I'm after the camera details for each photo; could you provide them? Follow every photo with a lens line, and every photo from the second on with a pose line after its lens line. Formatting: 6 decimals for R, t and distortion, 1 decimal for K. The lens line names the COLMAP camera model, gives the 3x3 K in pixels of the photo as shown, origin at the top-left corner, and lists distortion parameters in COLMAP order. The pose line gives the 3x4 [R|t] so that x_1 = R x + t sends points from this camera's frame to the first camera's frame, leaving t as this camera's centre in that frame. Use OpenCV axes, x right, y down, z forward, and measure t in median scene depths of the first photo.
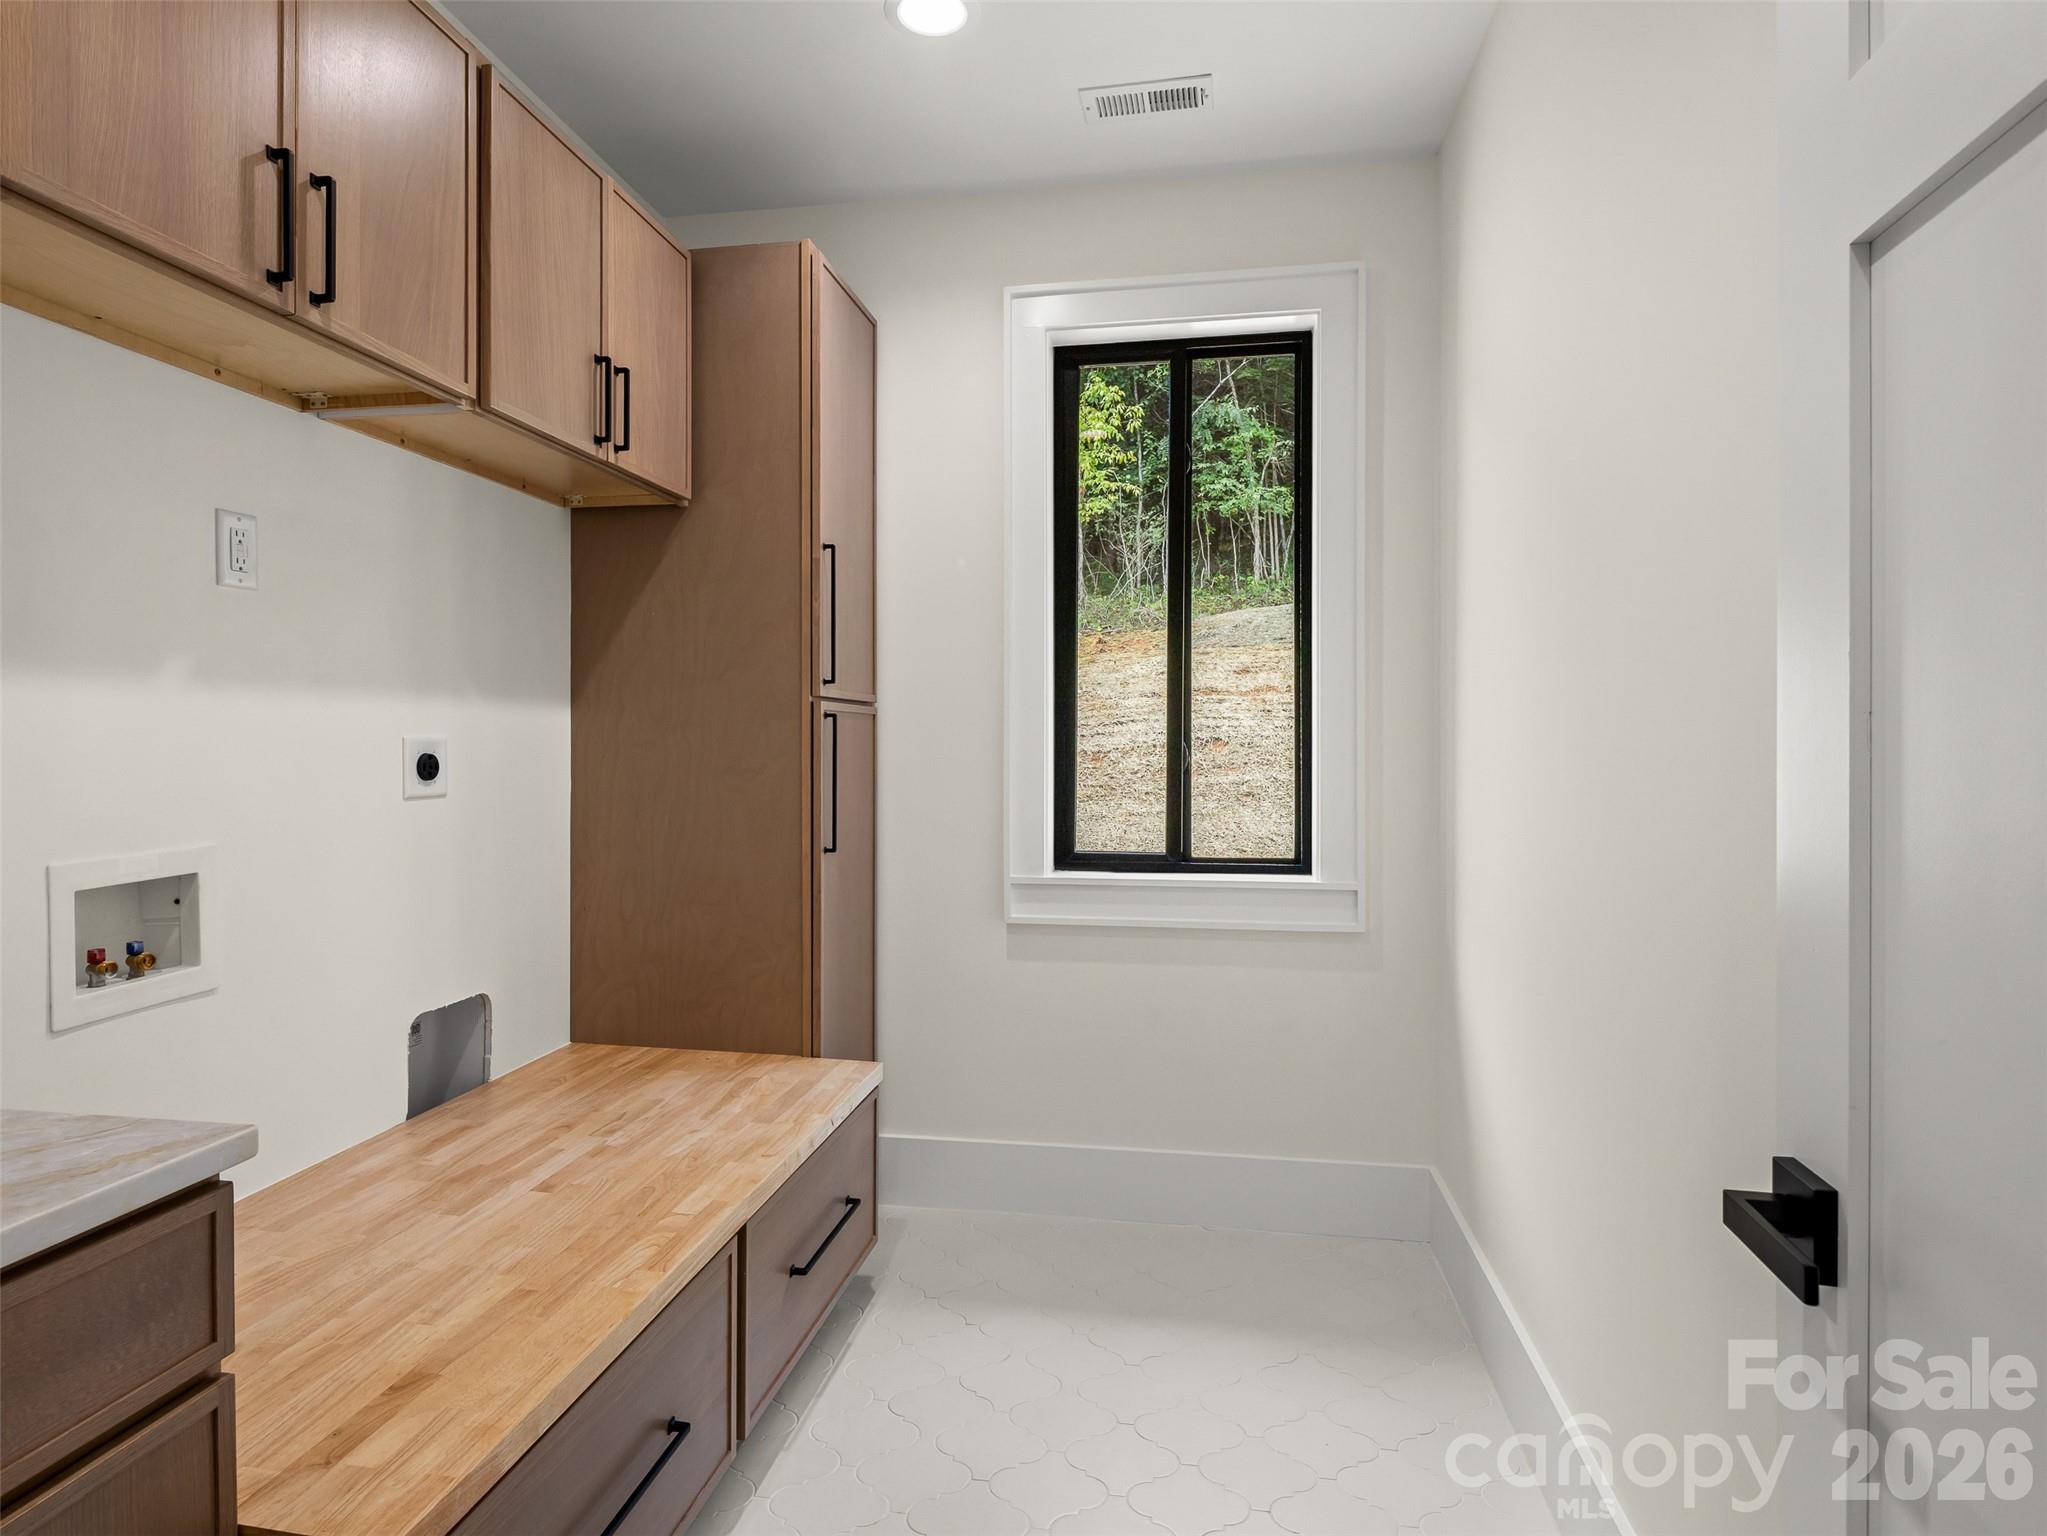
lens RADIAL K [[1123.4, 0, 1012.2], [0, 1123.4, 759.7], [0, 0, 1]] dist [0.004887, -0.002296]
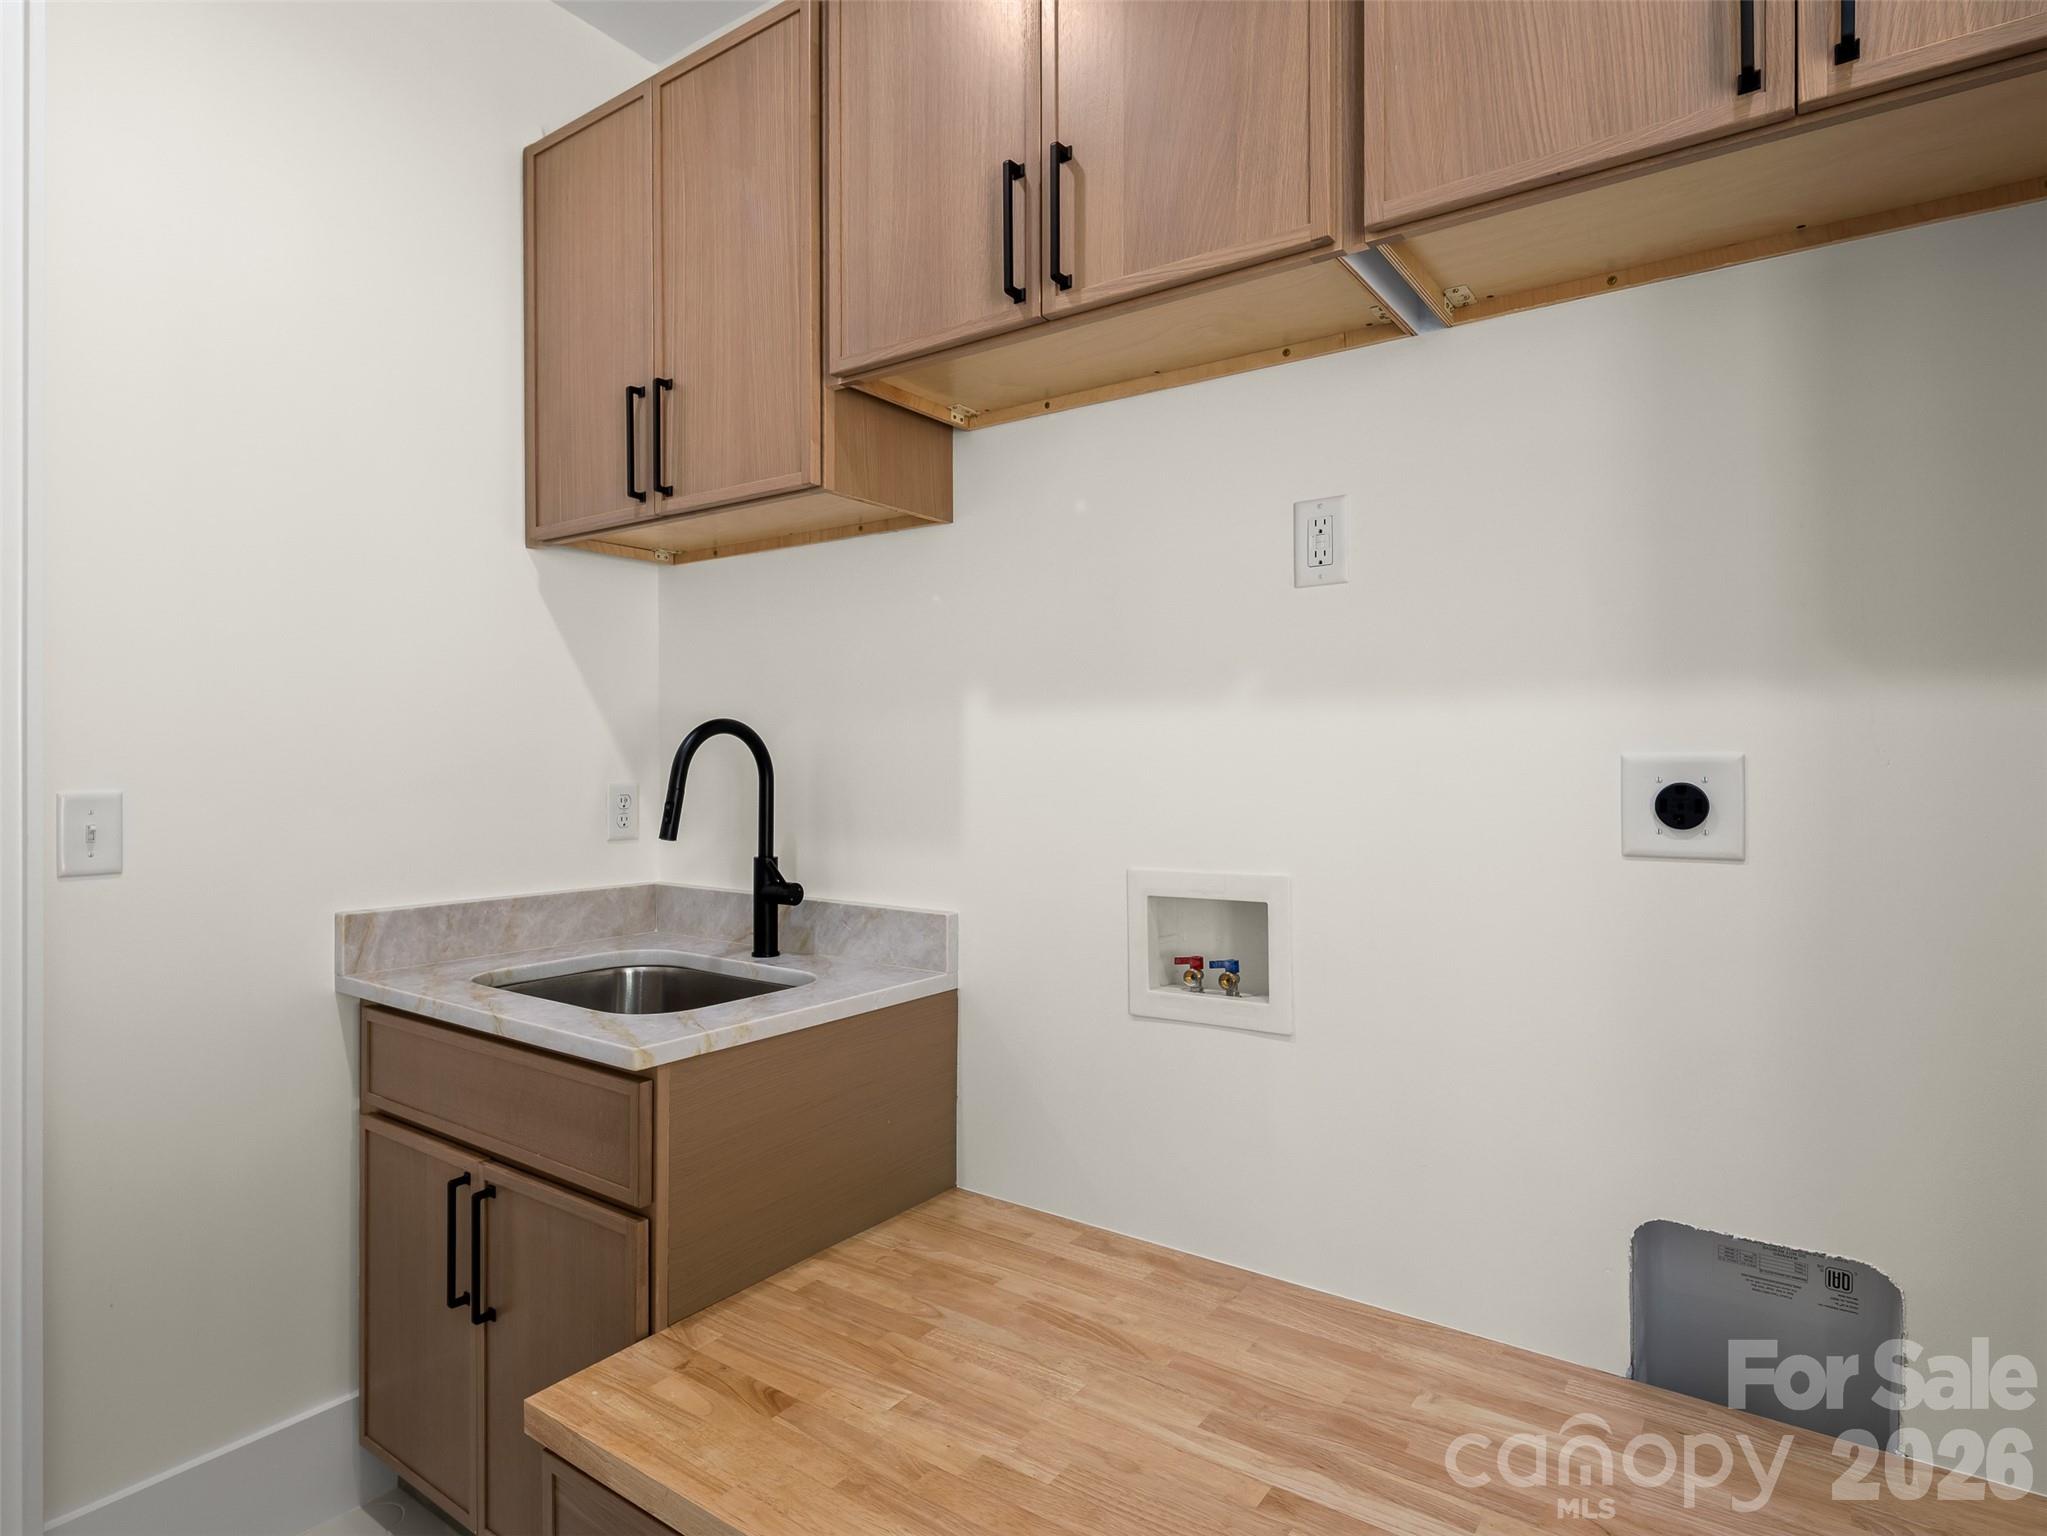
lens RADIAL K [[1123.4, 0, 1012.2], [0, 1123.4, 759.7], [0, 0, 1]] dist [0.004887, -0.002296]
pose [[-0.440206, 0.003062, -0.897892, 0.201421], [-0.013067, 0.999866, 0.009816, -0.023587], [0.897802, 0.016054, -0.440107, 1.200177]]
